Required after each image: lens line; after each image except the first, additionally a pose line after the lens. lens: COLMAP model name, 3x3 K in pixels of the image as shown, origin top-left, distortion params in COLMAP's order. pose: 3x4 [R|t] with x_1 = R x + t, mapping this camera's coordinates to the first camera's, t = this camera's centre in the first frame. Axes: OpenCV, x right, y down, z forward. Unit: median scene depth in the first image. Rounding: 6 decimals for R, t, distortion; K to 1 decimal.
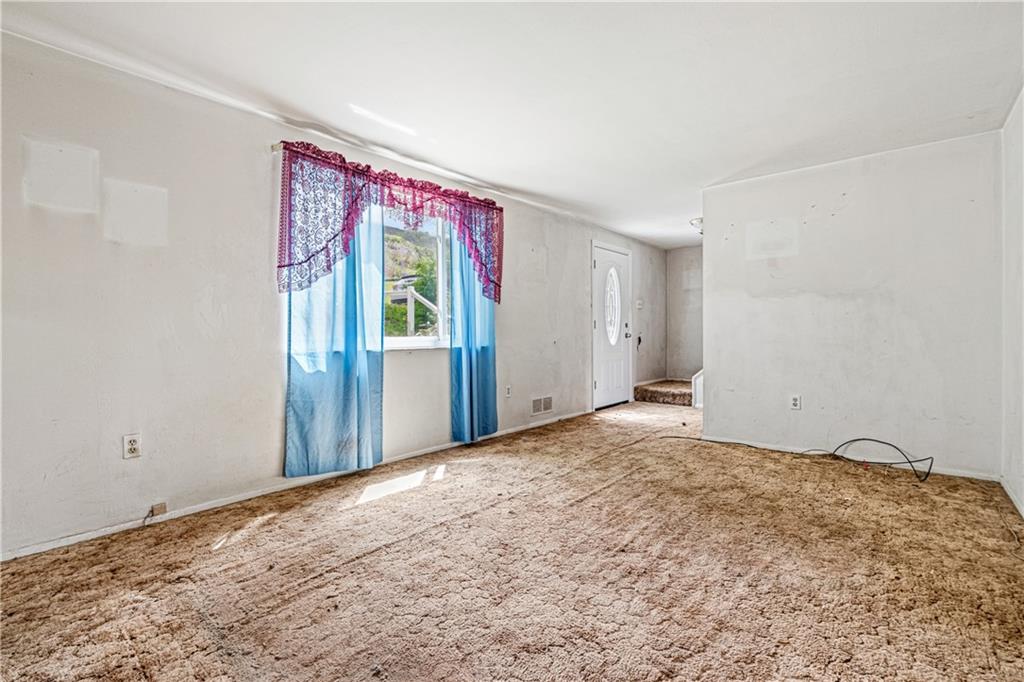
lens RADIAL K [[464.5, 0, 516.6], [0, 464.5, 335.5], [0, 0, 1]] dist [-0.003944, 0.000562]
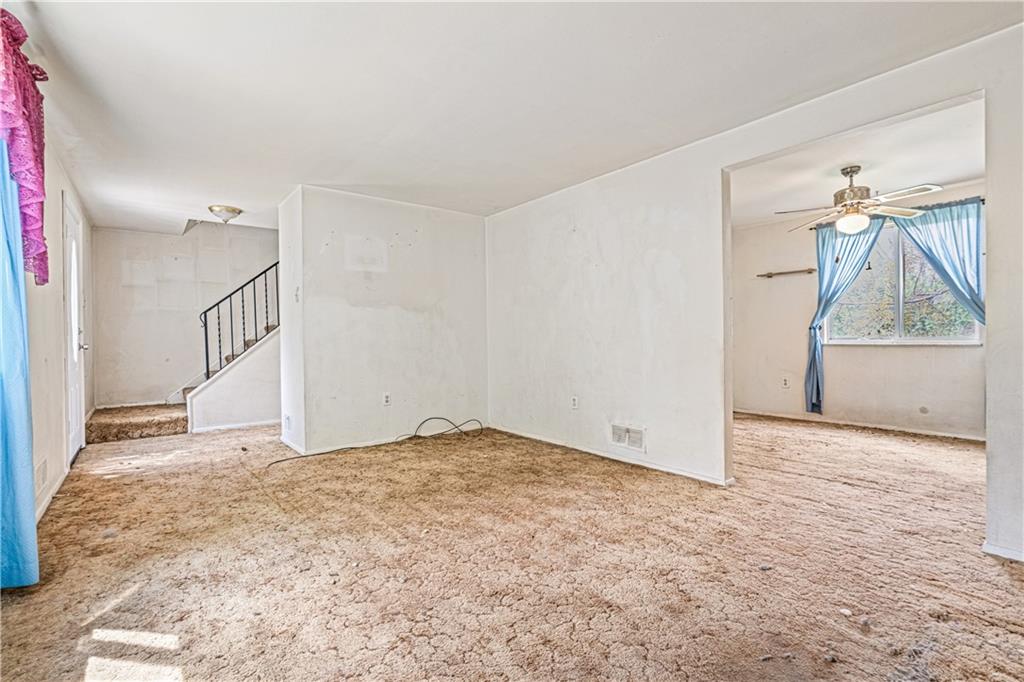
lens RADIAL K [[464.5, 0, 516.6], [0, 464.5, 335.5], [0, 0, 1]] dist [-0.003944, 0.000562]
pose [[0.203930, 0.002873, 0.978981, -0.540868], [0.017575, 0.999824, -0.006596, -0.001796], [-0.978828, 0.018550, 0.203843, 0.513841]]
